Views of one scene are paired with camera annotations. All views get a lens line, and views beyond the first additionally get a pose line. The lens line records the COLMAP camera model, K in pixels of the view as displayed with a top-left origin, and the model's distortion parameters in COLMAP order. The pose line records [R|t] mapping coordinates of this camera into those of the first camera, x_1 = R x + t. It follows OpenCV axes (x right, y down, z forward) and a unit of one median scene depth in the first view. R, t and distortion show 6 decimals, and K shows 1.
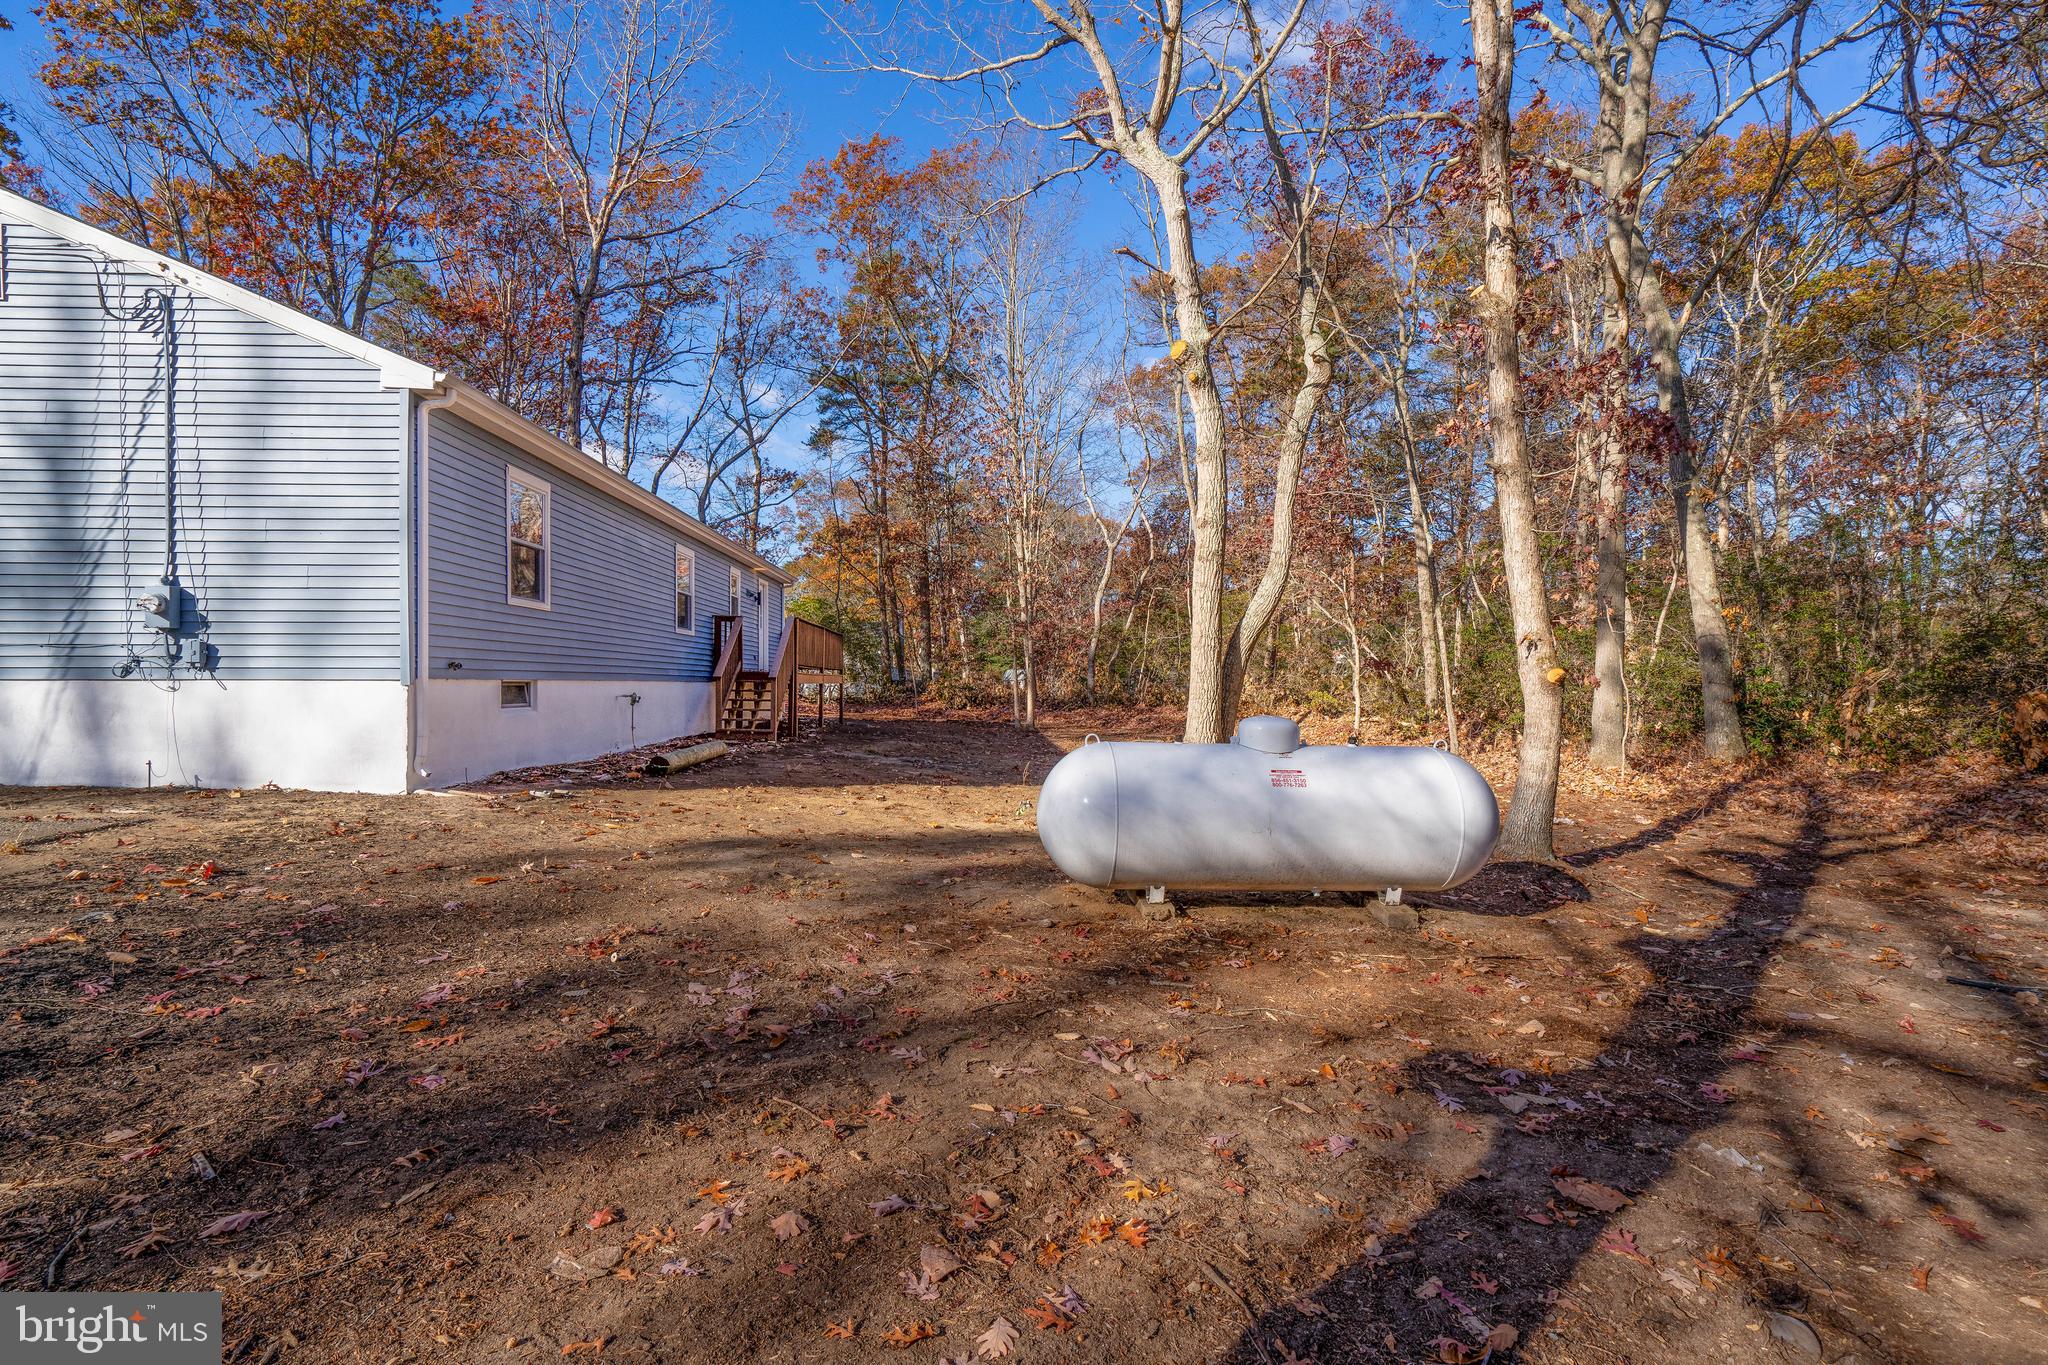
lens RADIAL K [[951.8, 0, 1010.2], [0, 951.8, 709.3], [0, 0, 1]] dist [-0.003851, 0.000734]
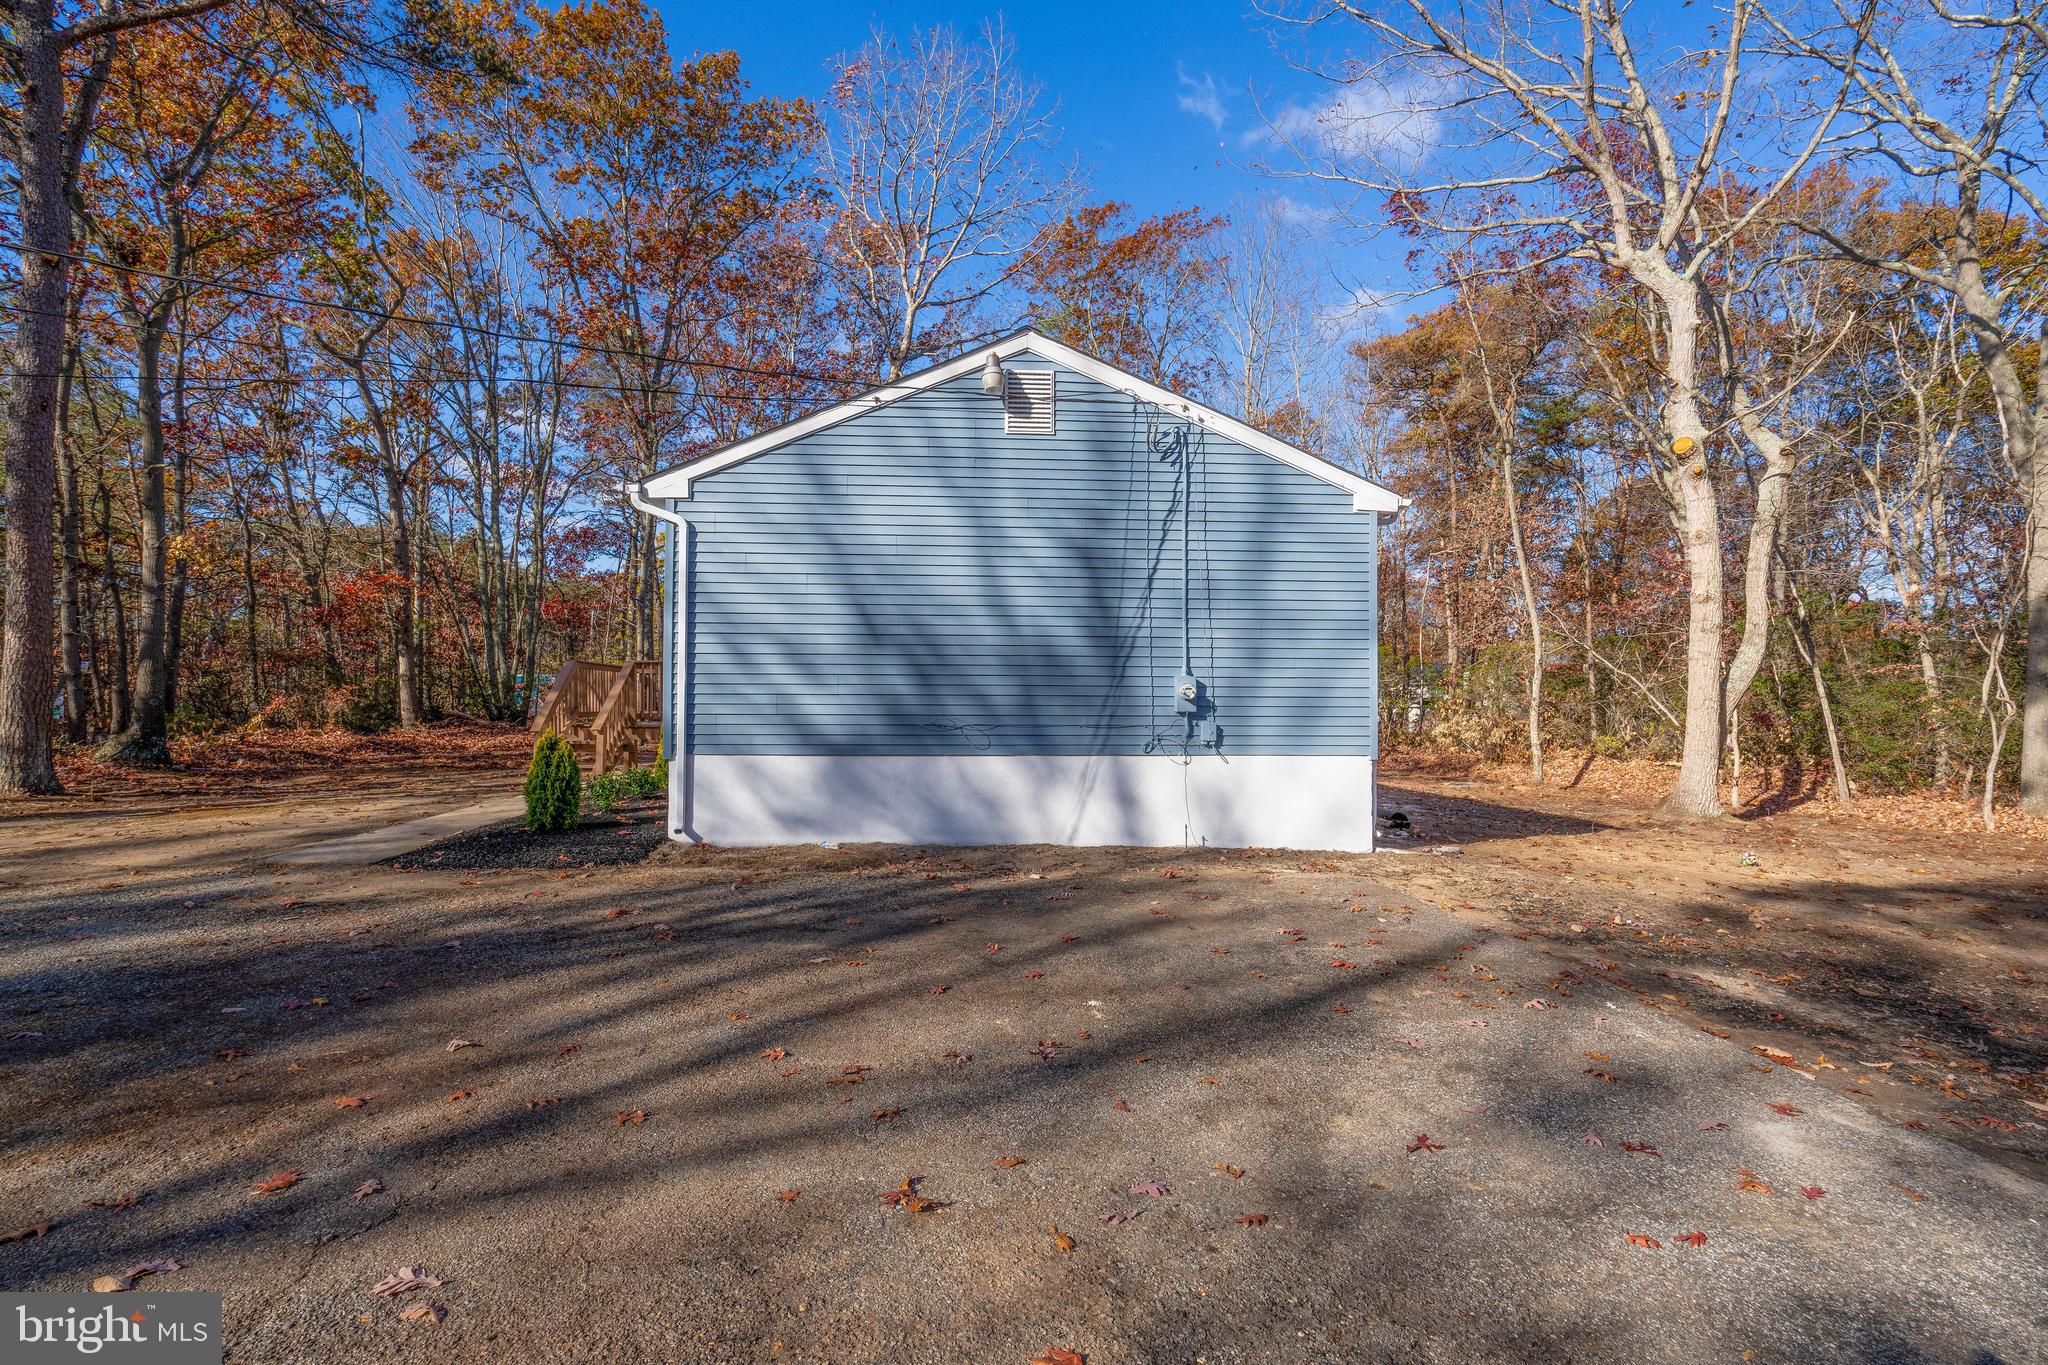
lens RADIAL K [[951.8, 0, 1010.2], [0, 951.8, 709.3], [0, 0, 1]] dist [-0.003851, 0.000734]
pose [[0.999926, 0.008433, 0.008776, -1.110833], [-0.008187, 0.999582, -0.027718, -0.053446], [-0.009006, 0.027644, 0.999577, -0.180325]]
